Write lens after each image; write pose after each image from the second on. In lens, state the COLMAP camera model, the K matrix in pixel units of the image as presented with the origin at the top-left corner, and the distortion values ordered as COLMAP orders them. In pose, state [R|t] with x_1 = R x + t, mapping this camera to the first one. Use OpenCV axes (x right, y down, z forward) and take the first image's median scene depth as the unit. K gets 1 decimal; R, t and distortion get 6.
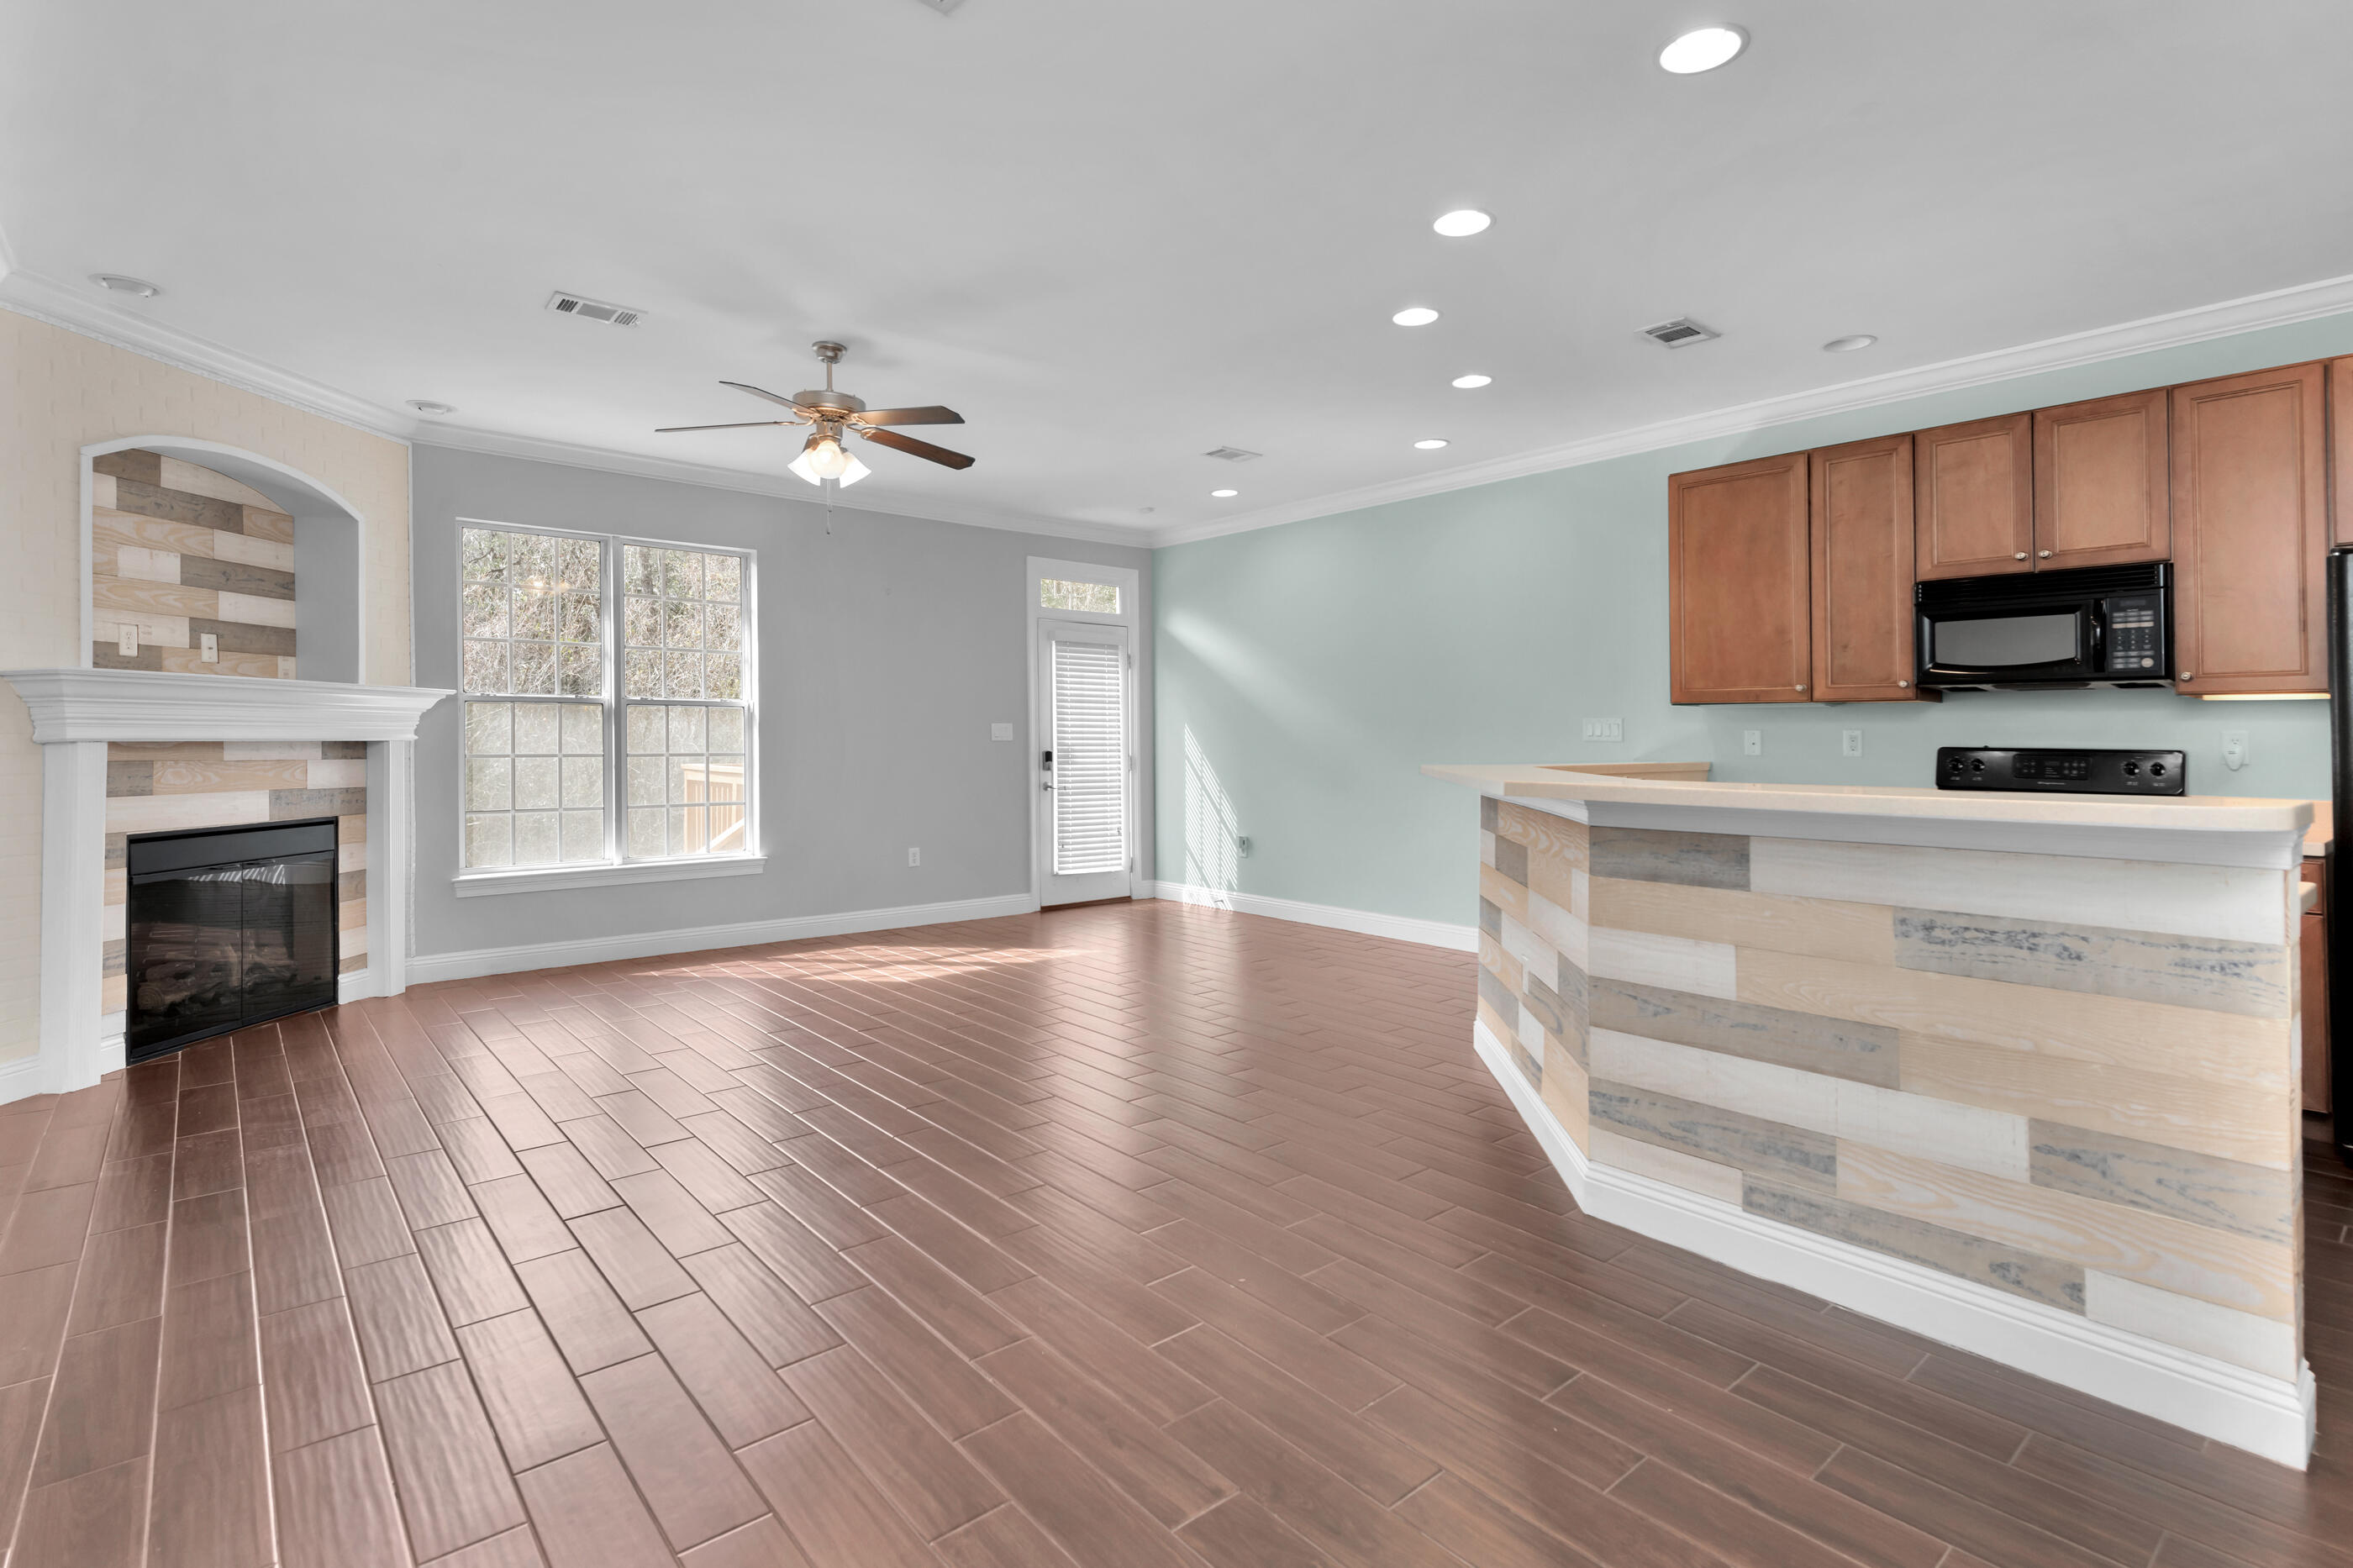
lens RADIAL K [[1155.4, 0, 1165.3], [0, 1155.4, 741.9], [0, 0, 1]] dist [0.003355, -0.004962]
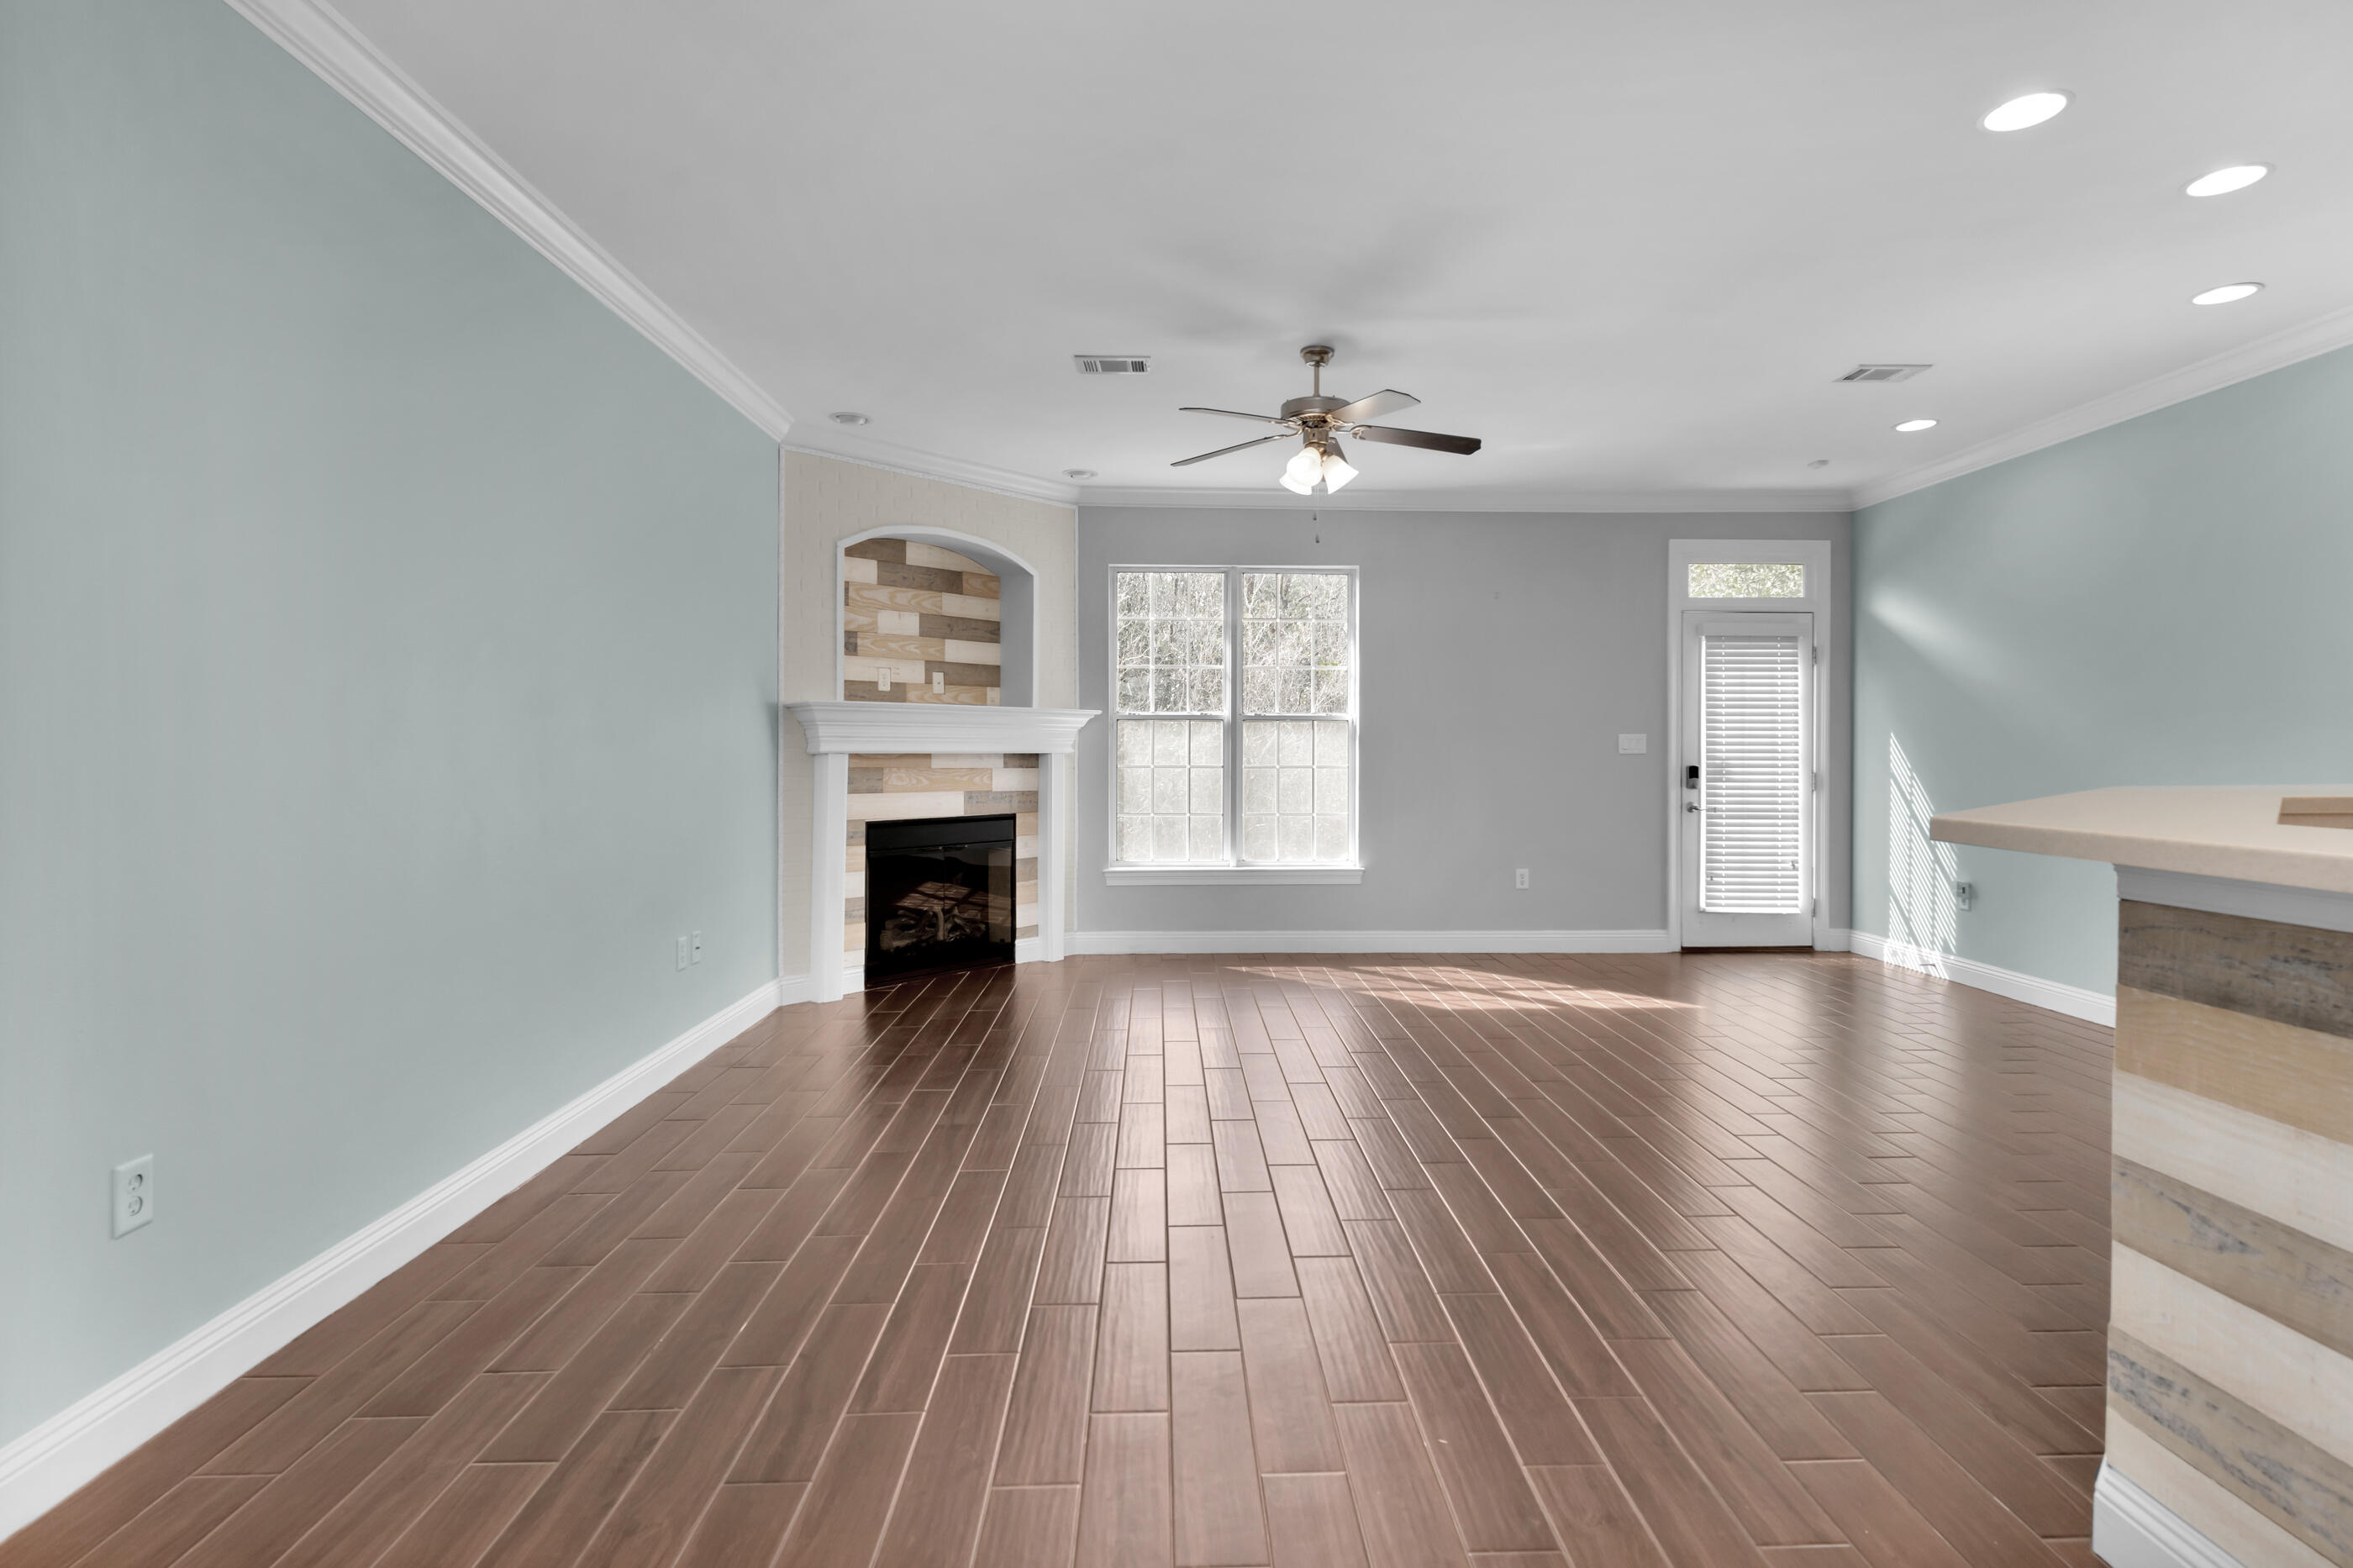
lens RADIAL K [[1155.4, 0, 1162.7], [0, 1155.4, 771.1], [0, 0, 1]] dist [0.003355, -0.004962]
pose [[0.772386, 0.010194, -0.635071, 0.196993], [-0.001755, 0.999902, 0.013916, 0.000673], [0.635151, -0.009634, 0.772328, 0.132469]]
